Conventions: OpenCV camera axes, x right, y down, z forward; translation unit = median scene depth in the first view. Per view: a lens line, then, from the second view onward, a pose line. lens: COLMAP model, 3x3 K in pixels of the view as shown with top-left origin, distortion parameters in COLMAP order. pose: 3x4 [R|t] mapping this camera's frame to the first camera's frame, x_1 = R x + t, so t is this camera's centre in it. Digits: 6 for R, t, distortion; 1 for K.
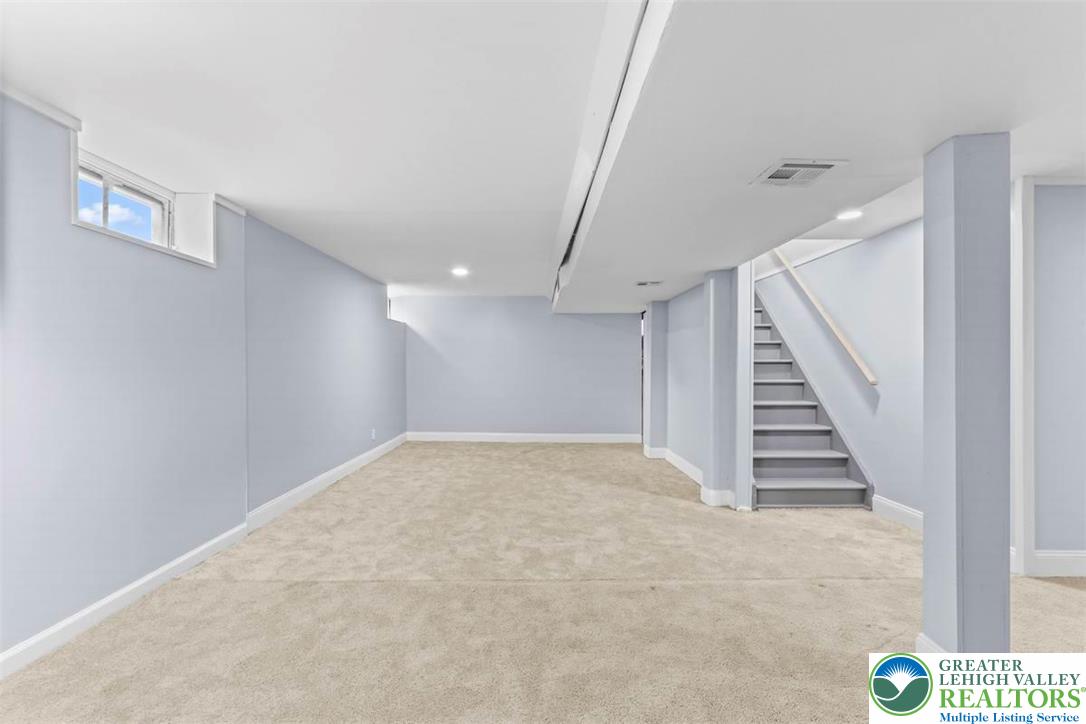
lens RADIAL K [[498.2, 0, 530.6], [0, 498.2, 360.2], [0, 0, 1]] dist [0.001949, 0.000700]
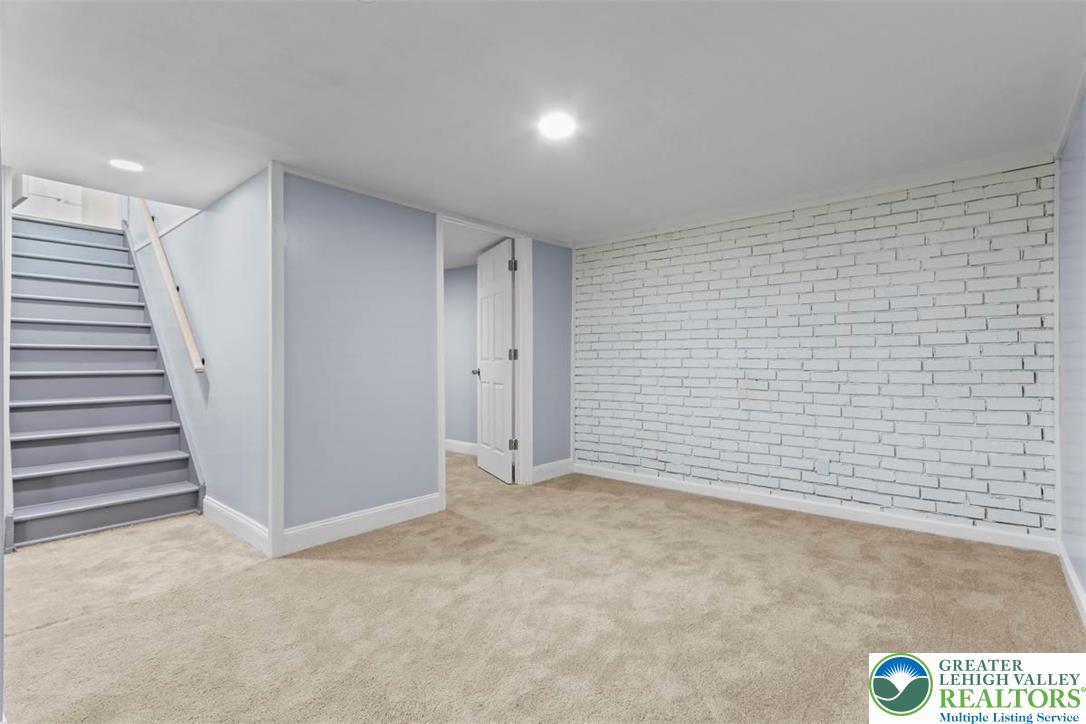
lens RADIAL K [[504.9, 0, 544.9], [0, 504.9, 364.1], [0, 0, 1]] dist [0.002673, 0.001060]
pose [[0.659778, -0.005590, 0.751440, 0.438410], [-0.008699, 0.999849, 0.015076, 0.013911], [-0.751410, -0.016484, 0.659629, -0.060663]]
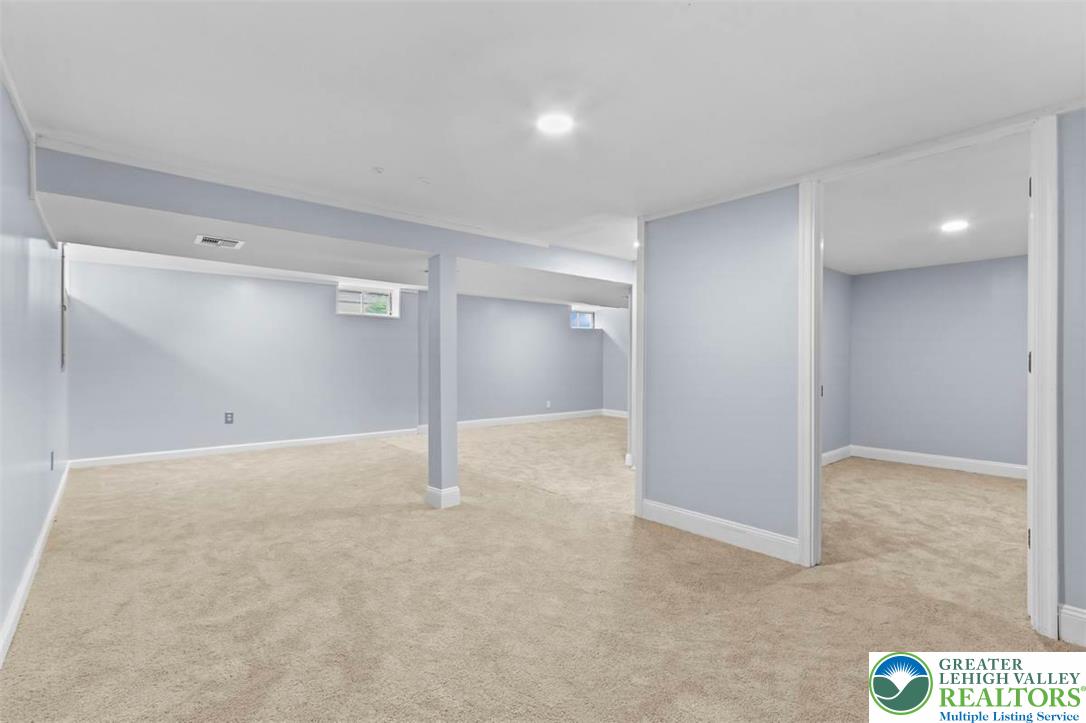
lens RADIAL K [[503.3, 0, 538.5], [0, 503.3, 370.7], [0, 0, 1]] dist [0.001137, 0.000560]
pose [[0.645154, 0.015770, -0.763890, 1.379645], [0.009887, 0.999531, 0.028985, -0.003292], [0.763989, -0.026252, 0.644696, -0.052240]]
